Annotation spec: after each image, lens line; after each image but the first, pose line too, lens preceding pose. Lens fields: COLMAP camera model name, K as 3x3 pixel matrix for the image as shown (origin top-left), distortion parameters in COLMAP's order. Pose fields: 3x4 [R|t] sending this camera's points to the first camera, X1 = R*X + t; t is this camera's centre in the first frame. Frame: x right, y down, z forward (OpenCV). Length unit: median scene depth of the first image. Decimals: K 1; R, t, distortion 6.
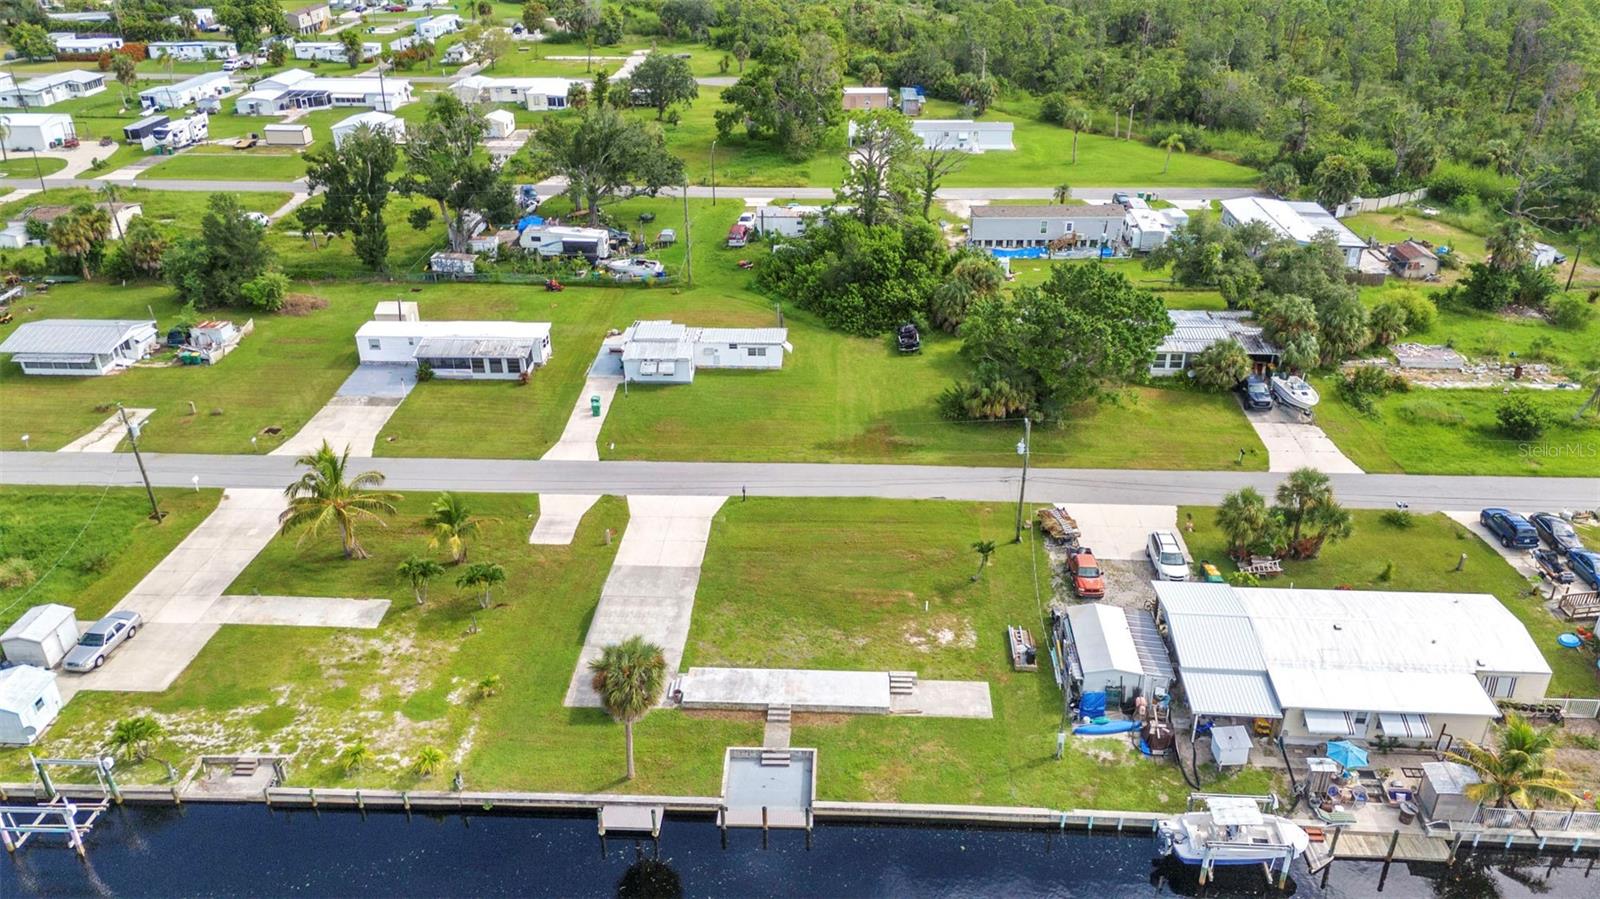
lens RADIAL K [[1169.3, 0, 800.0], [0, 1169.3, 449.5], [0, 0, 1]] dist [0.090119, -0.087926]
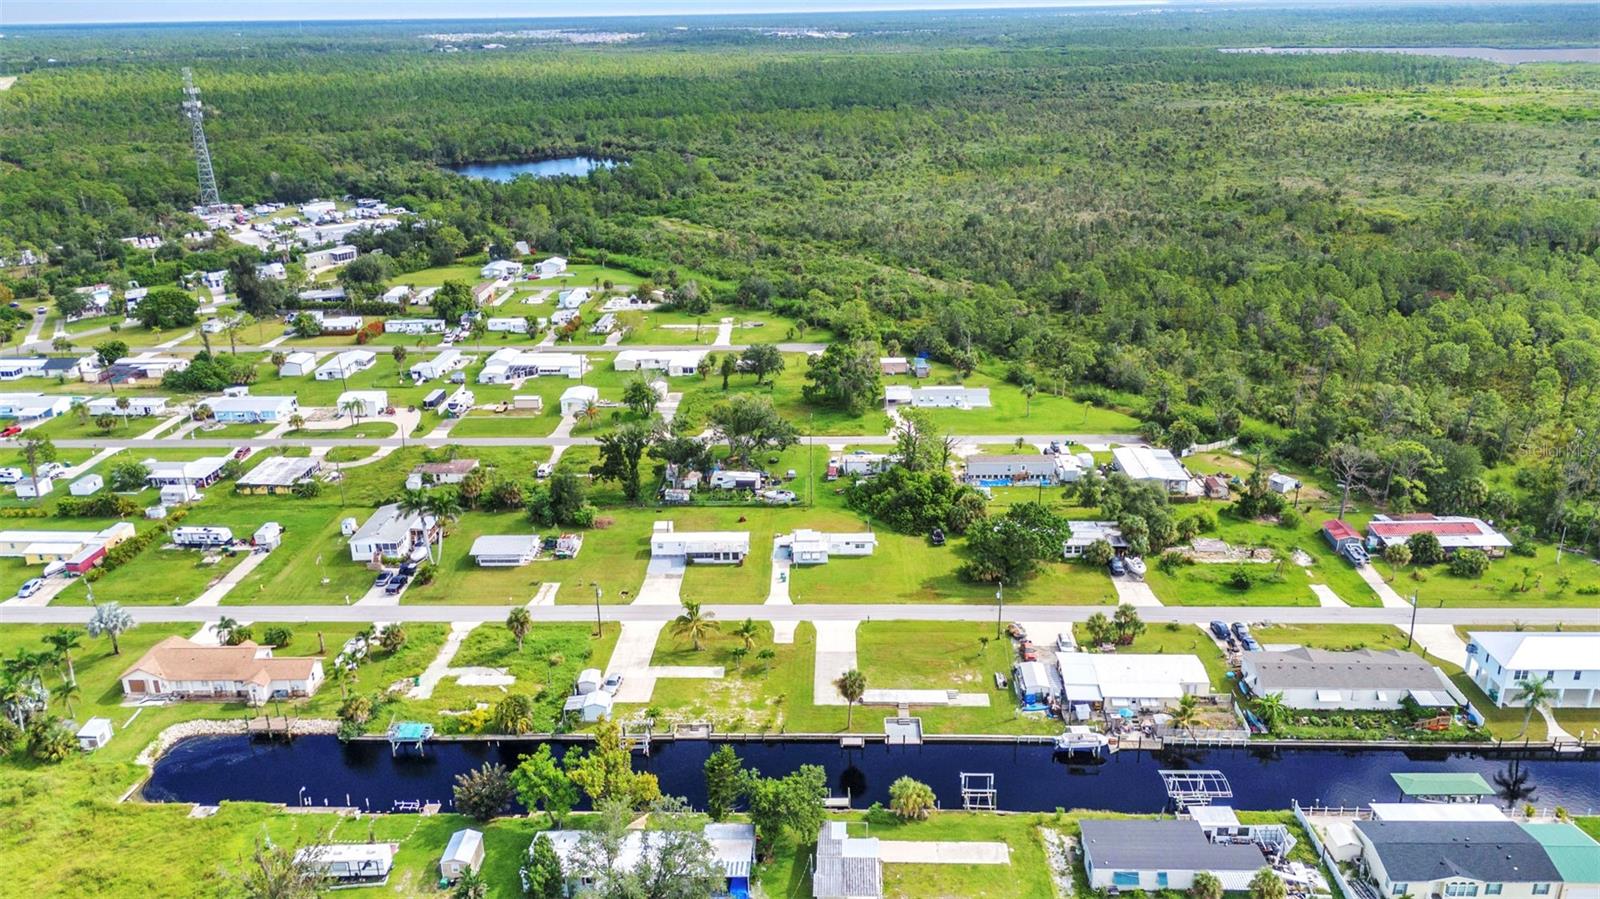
lens RADIAL K [[1156.0, 0, 800.0], [0, 1156.0, 449.5], [0, 0, 1]] dist [0.130148, -0.246249]
pose [[0.999853, -0.014522, 0.009152, -0.152263], [0.015583, 0.991502, -0.129155, 0.002448], [-0.007198, 0.129278, 0.991582, -0.910295]]
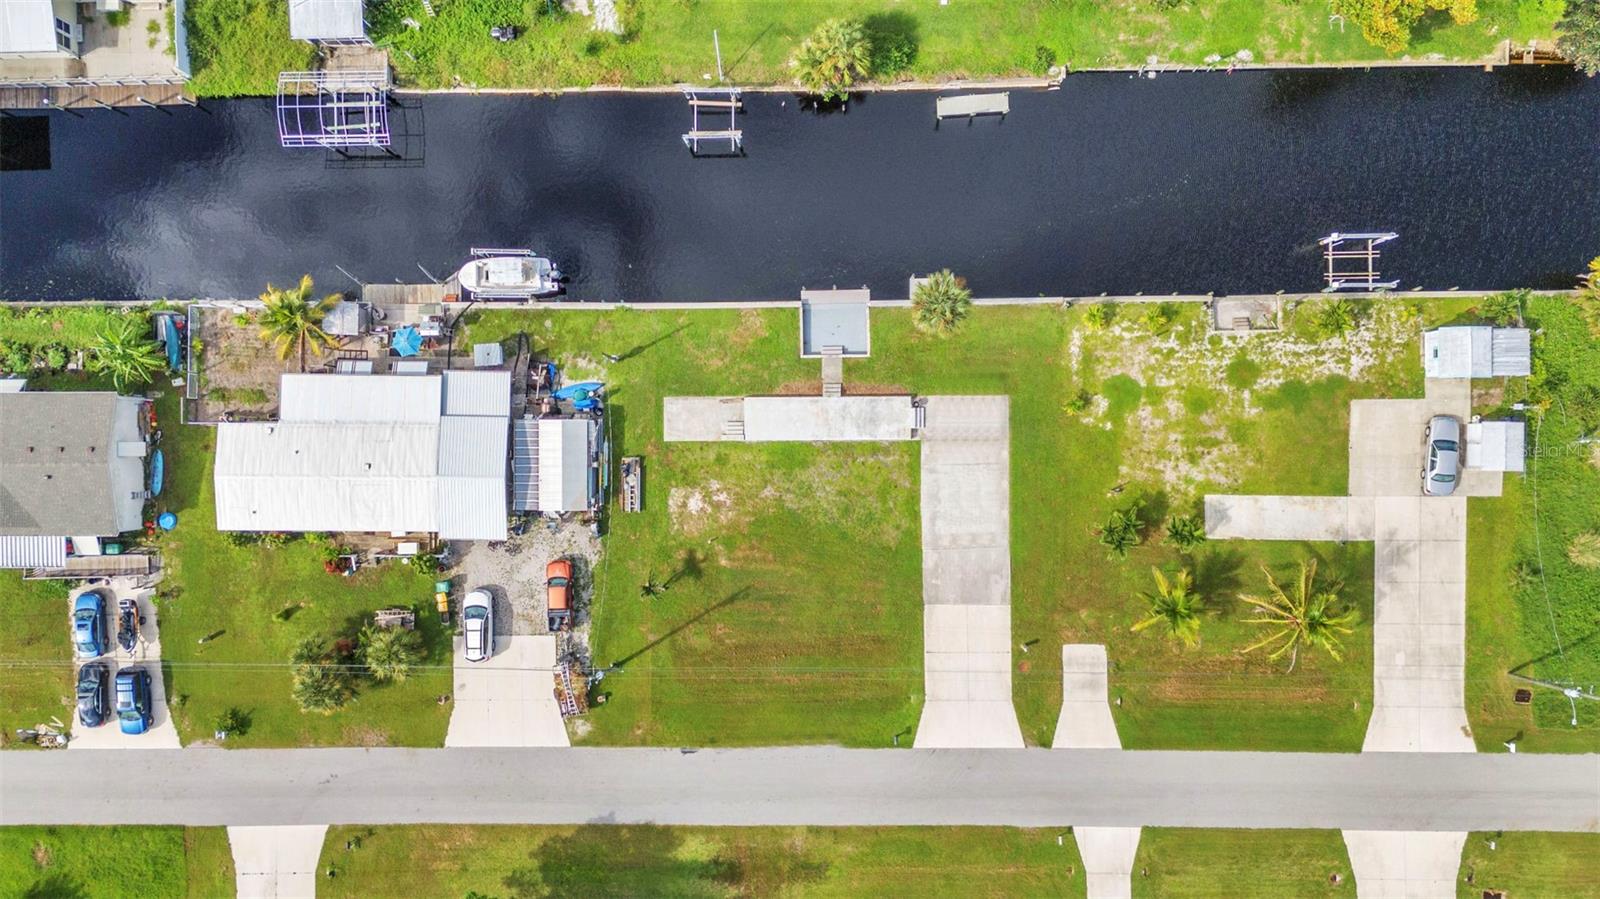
lens RADIAL K [[1167.3, 0, 800.0], [0, 1167.3, 449.5], [0, 0, 1]] dist [0.084538, -0.099495]
pose [[-0.997525, 0.057392, 0.040611, -0.018561], [0.008516, -0.474732, 0.880089, -0.552097], [0.069789, 0.878257, 0.473068, 0.284558]]
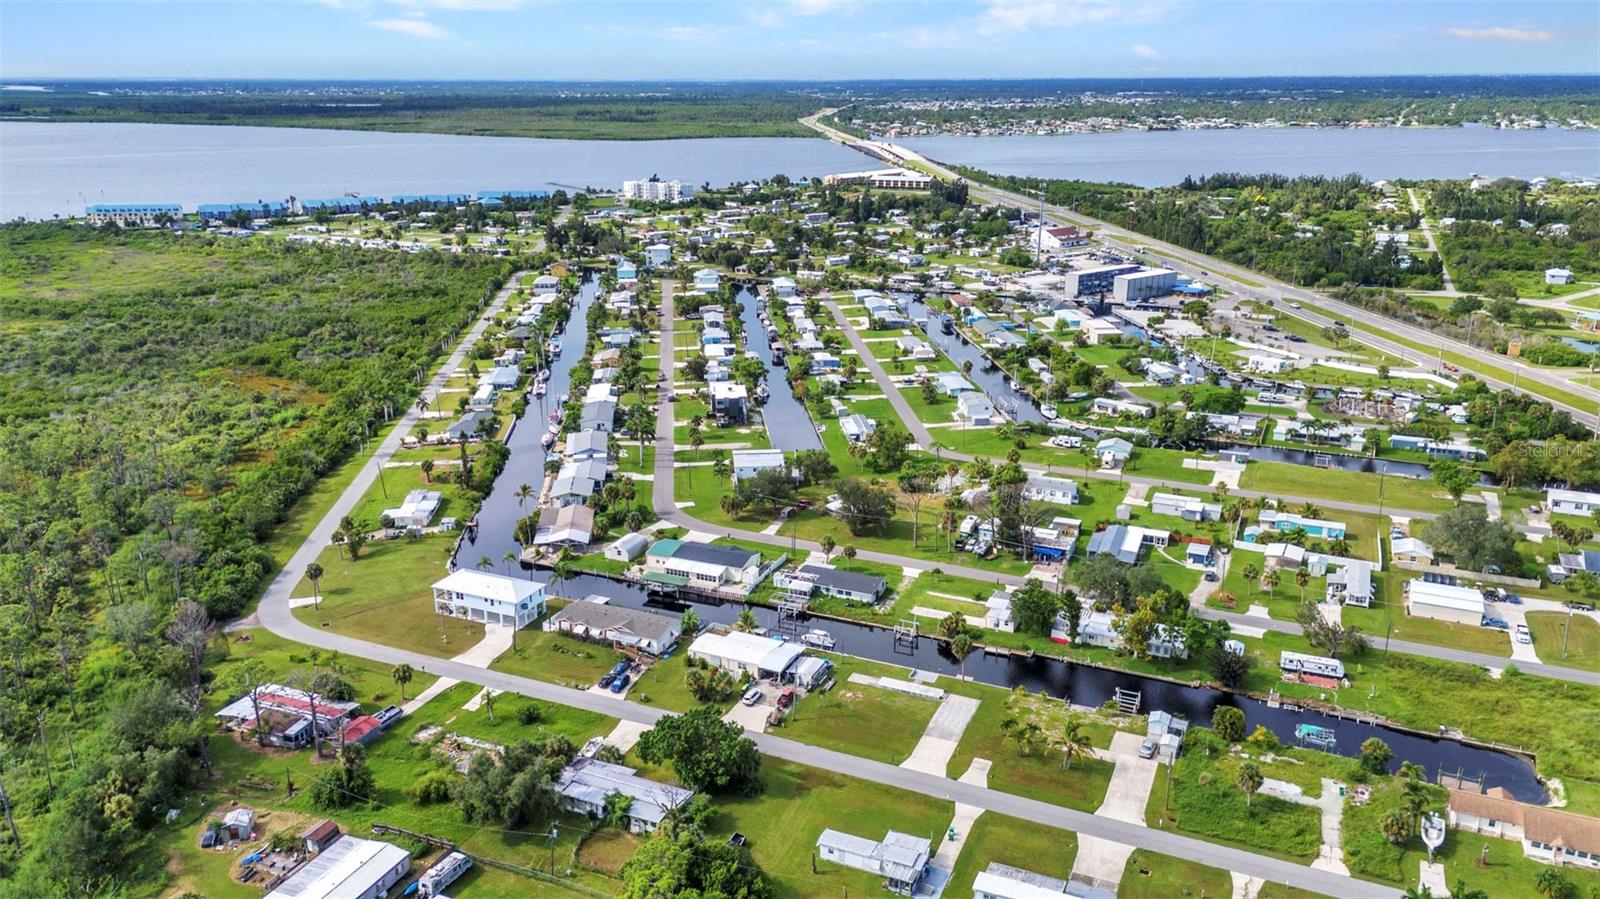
lens RADIAL K [[1167.3, 0, 800.0], [0, 1167.3, 449.5], [0, 0, 1]] dist [0.084538, -0.099495]
pose [[-0.933777, -0.098332, 0.344080, -0.469338], [0.176469, 0.709940, 0.681795, -1.522903], [-0.311318, 0.697364, -0.645573, 1.672661]]
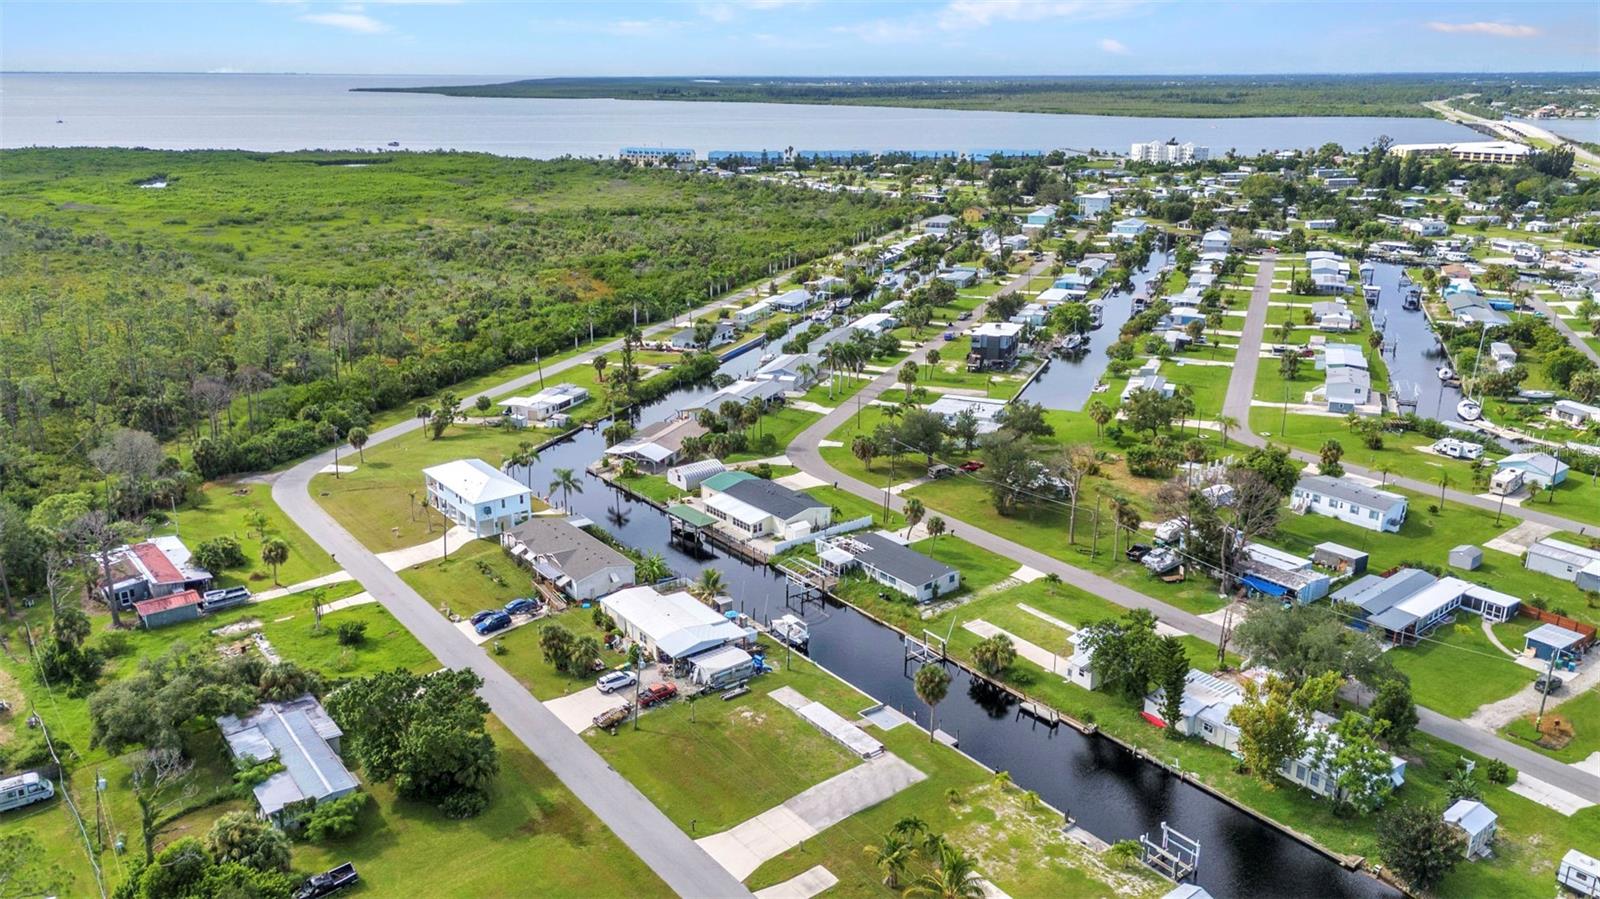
lens RADIAL K [[1167.3, 0, 800.0], [0, 1167.3, 449.5], [0, 0, 1]] dist [0.084538, -0.099495]
pose [[-0.654404, -0.222668, 0.722616, -0.802733], [0.359164, 0.749434, 0.556192, -0.788752], [-0.665400, 0.623512, -0.410458, 0.977945]]
